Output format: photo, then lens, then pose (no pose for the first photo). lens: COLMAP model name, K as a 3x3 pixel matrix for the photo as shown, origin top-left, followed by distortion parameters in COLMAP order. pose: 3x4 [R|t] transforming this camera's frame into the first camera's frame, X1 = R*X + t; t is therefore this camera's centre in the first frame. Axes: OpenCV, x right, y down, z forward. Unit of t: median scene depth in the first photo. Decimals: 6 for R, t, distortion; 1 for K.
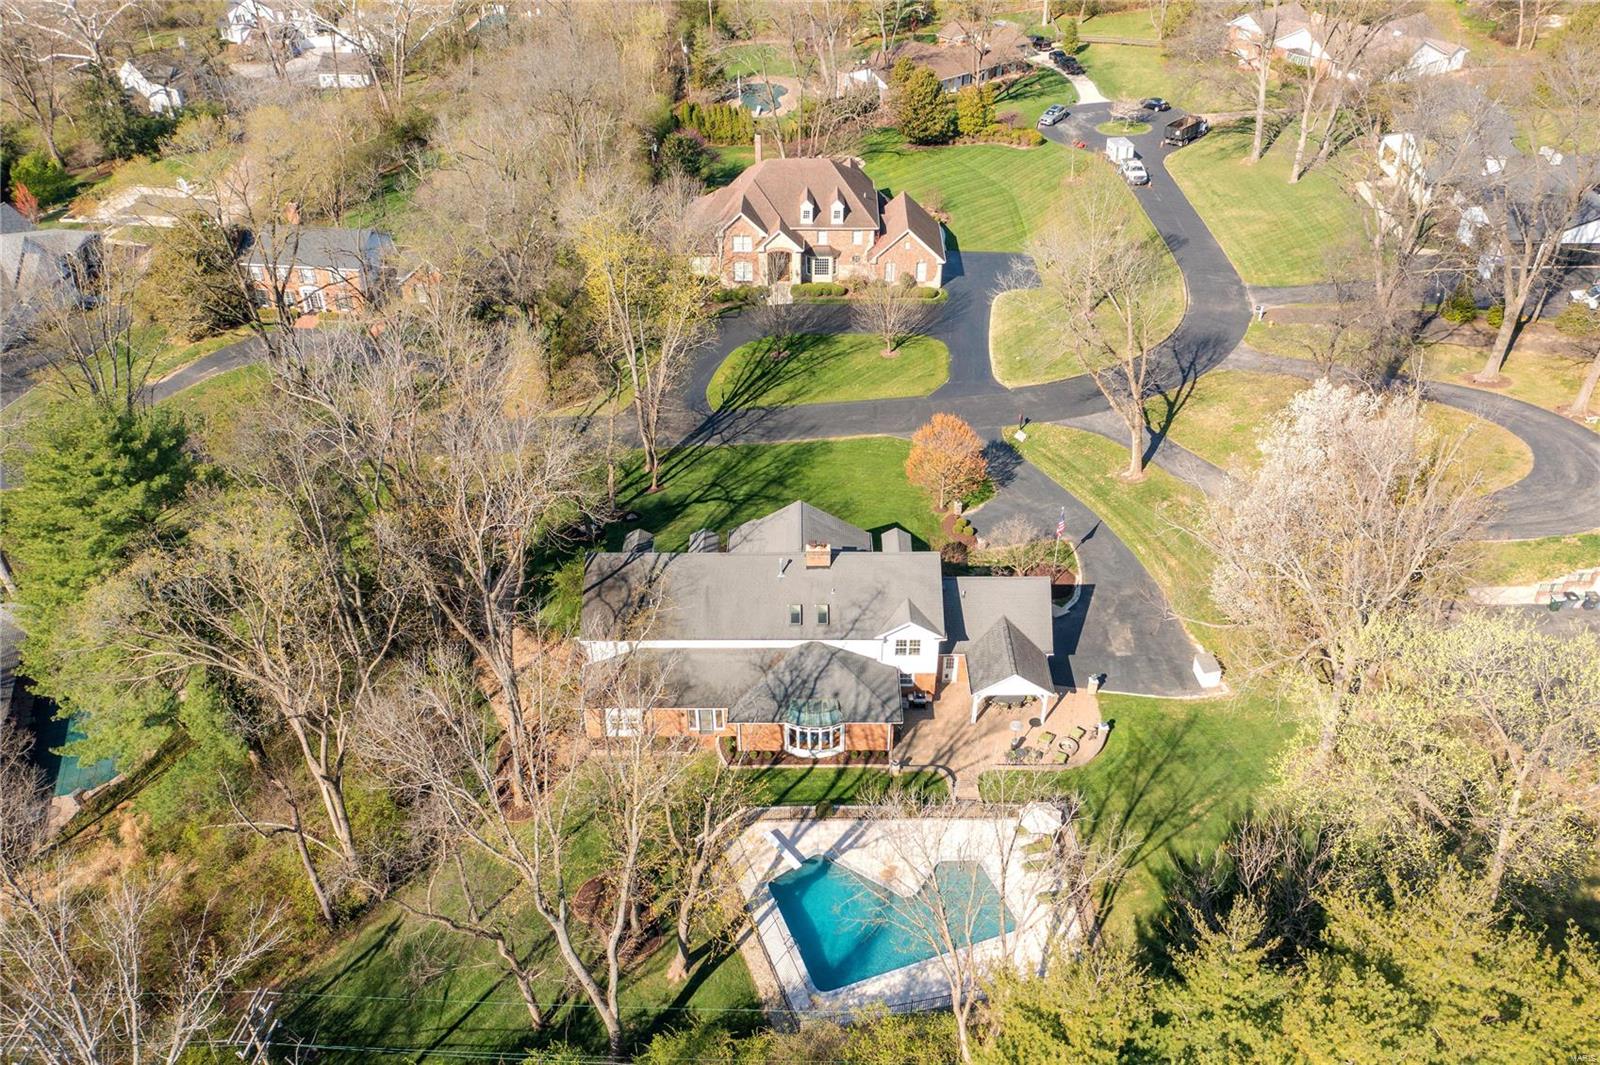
lens RADIAL K [[1278.7, 0, 800.0], [0, 1278.7, 532.5], [0, 0, 1]] dist [-0.006309, 0.009426]
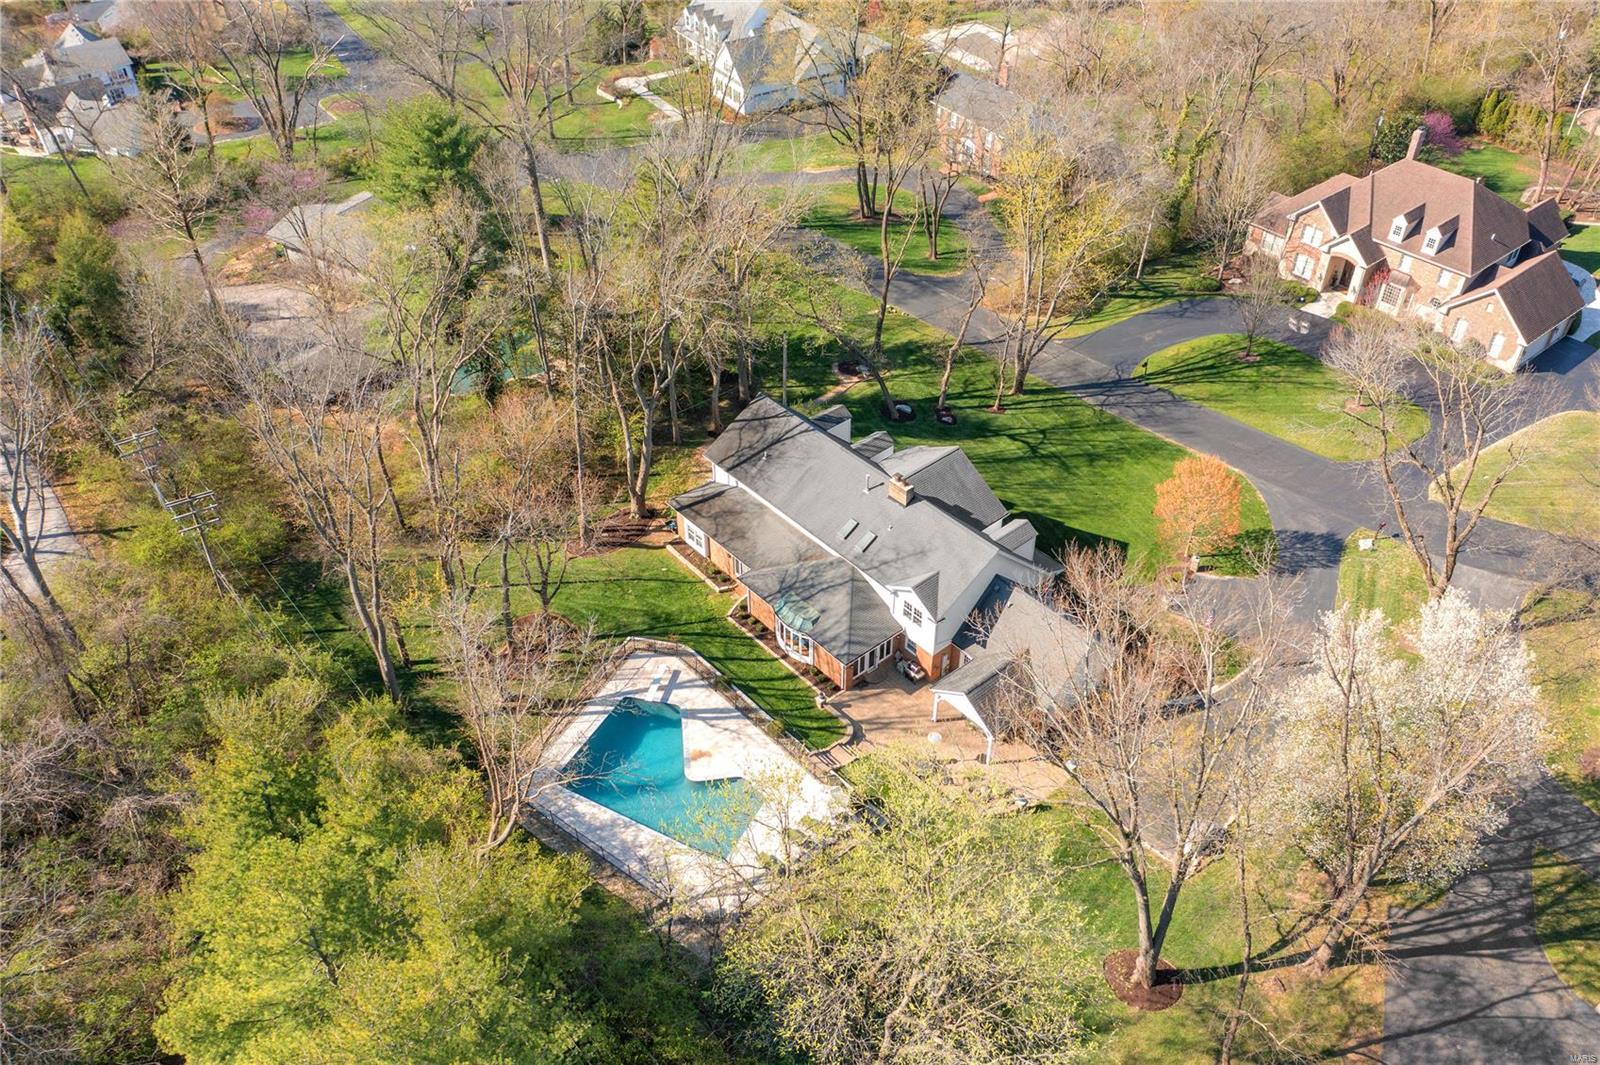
lens RADIAL K [[1278.7, 0, 800.0], [0, 1278.7, 532.5], [0, 0, 1]] dist [-0.006309, 0.009426]
pose [[0.656250, 0.481900, -0.580611, 0.416361], [-0.444286, 0.868737, 0.218876, -0.102378], [0.609874, 0.114320, 0.784210, 0.132266]]
